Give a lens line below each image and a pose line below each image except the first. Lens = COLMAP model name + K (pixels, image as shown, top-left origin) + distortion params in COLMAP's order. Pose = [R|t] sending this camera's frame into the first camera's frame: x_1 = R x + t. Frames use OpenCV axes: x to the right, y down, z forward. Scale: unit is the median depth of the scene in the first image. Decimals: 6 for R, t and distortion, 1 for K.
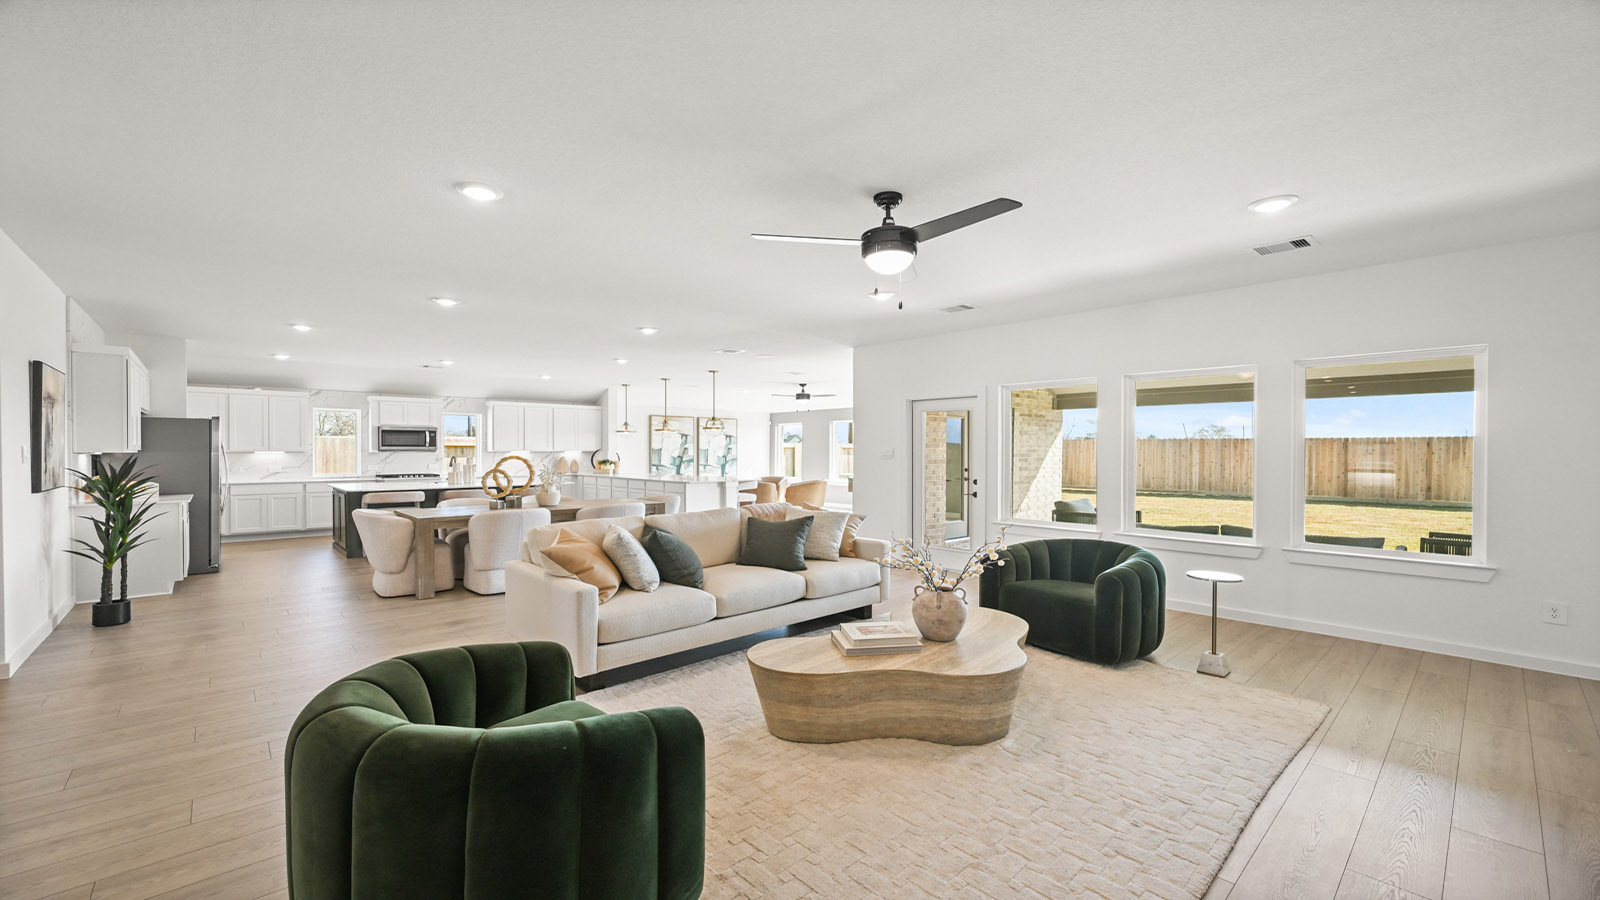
lens RADIAL K [[636.0, 0, 797.5], [0, 636.0, 454.6], [0, 0, 1]] dist [-0.000513, -0.000070]
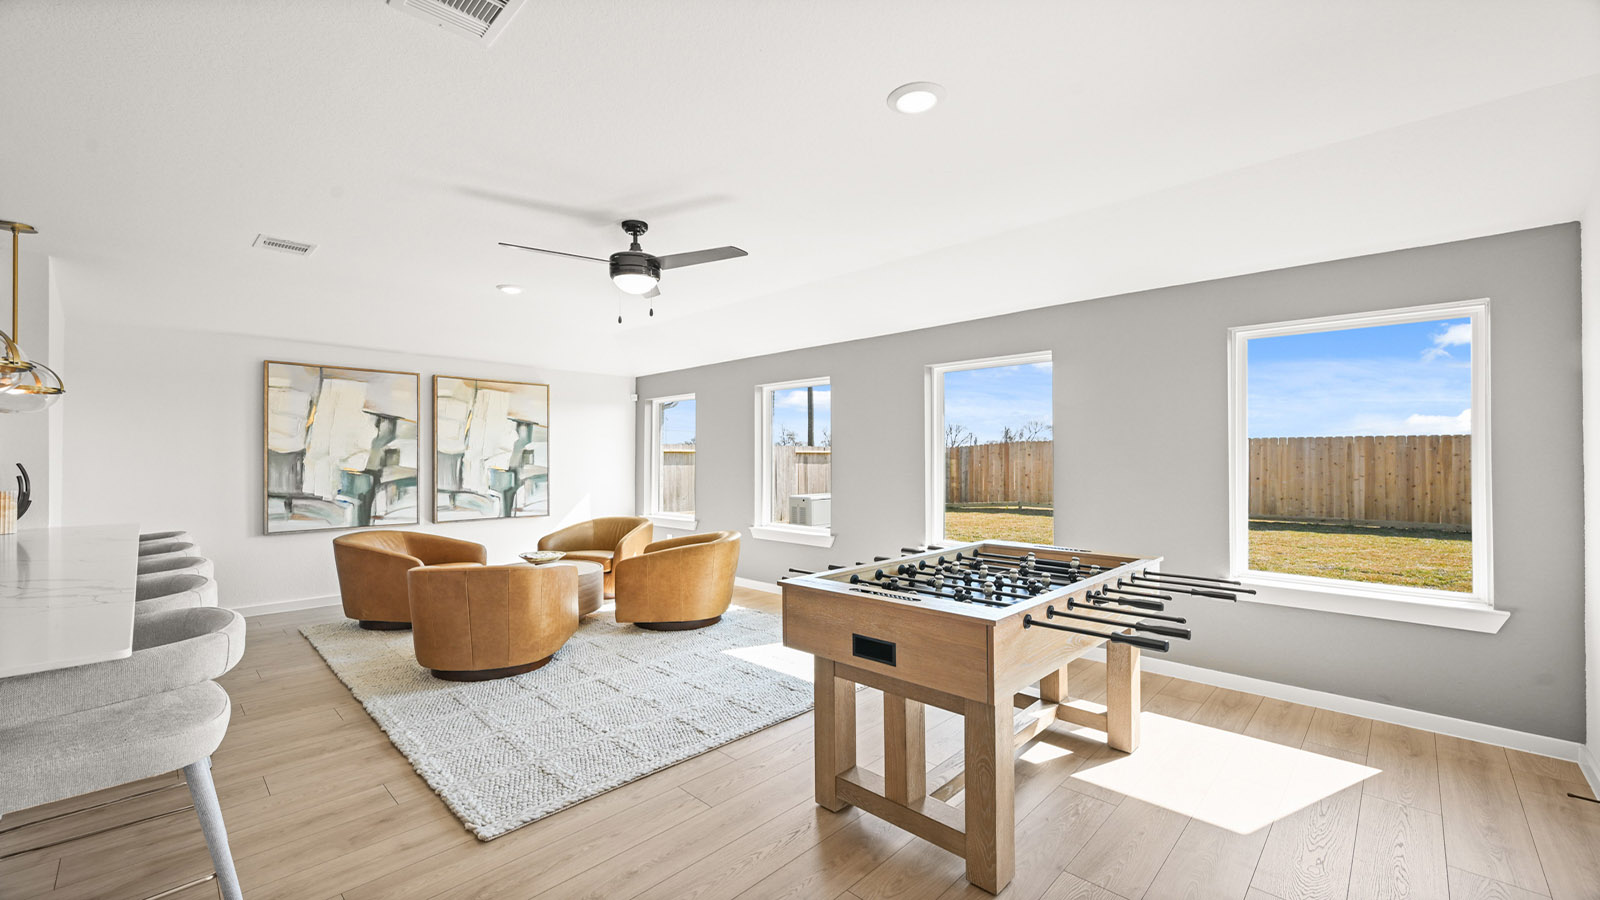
lens RADIAL K [[636.0, 0, 797.5], [0, 636.0, 454.6], [0, 0, 1]] dist [-0.000513, -0.000070]
pose [[0.998006, -0.002686, 0.063064, 0.052517], [0.003478, 0.999917, -0.012445, -0.001655], [-0.063025, 0.012639, 0.997932, 0.589775]]
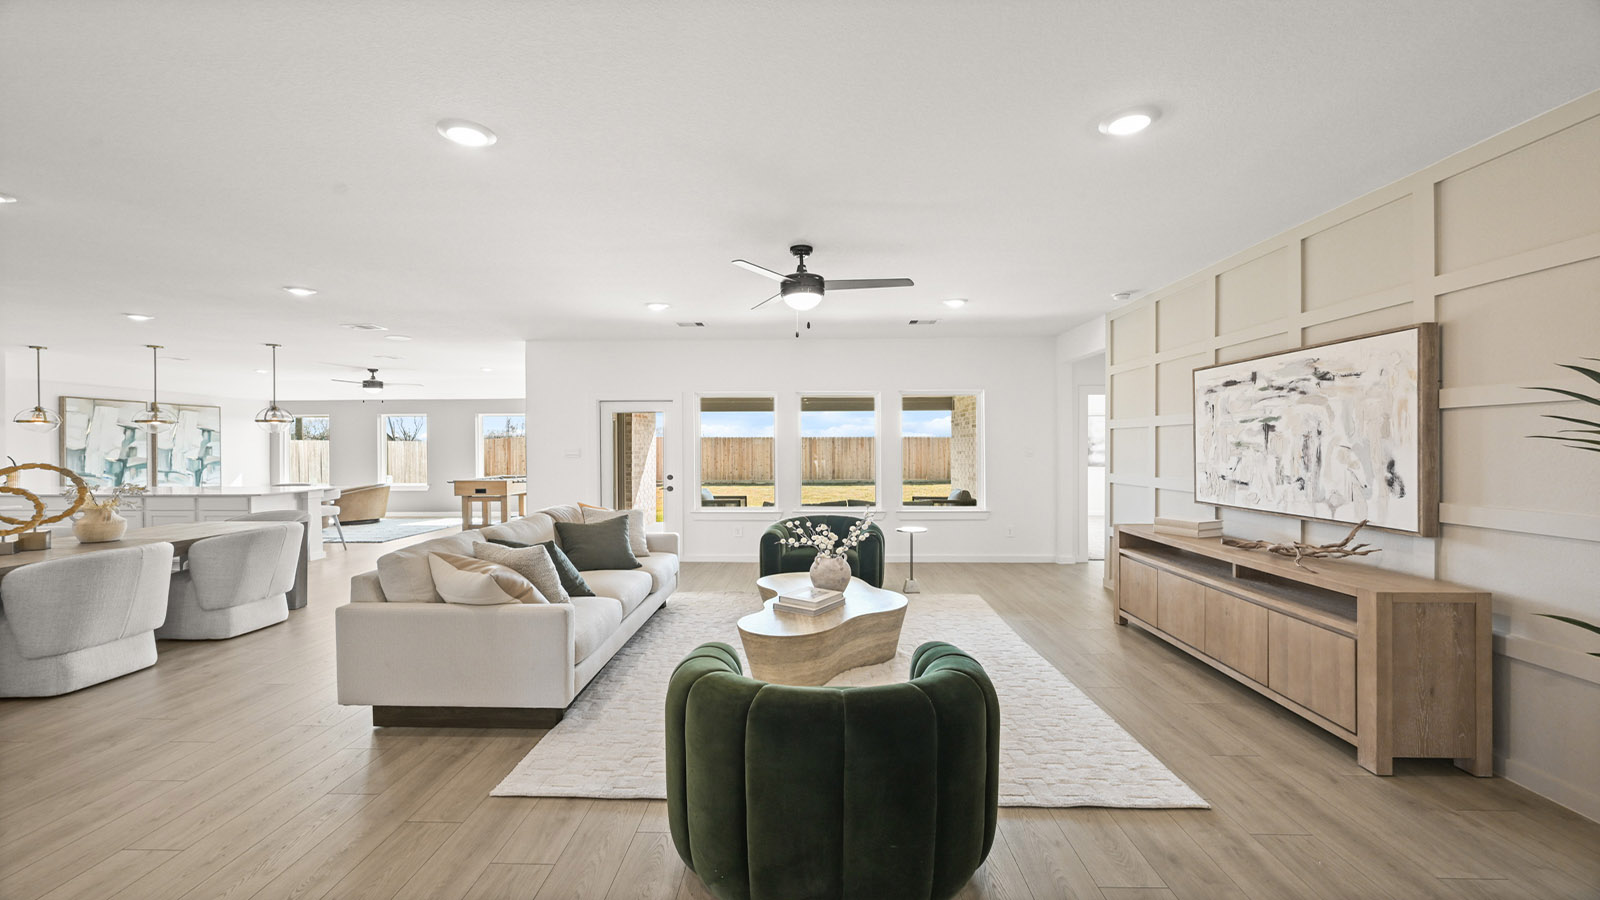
lens RADIAL K [[634.8, 0, 789.8], [0, 634.8, 442.0], [0, 0, 1]] dist [0.000206, 0.000006]
pose [[0.698403, 0.000693, 0.715704, -0.171272], [0.009322, 0.999906, -0.010065, -0.002724], [-0.715644, 0.013702, 0.698331, 0.032146]]
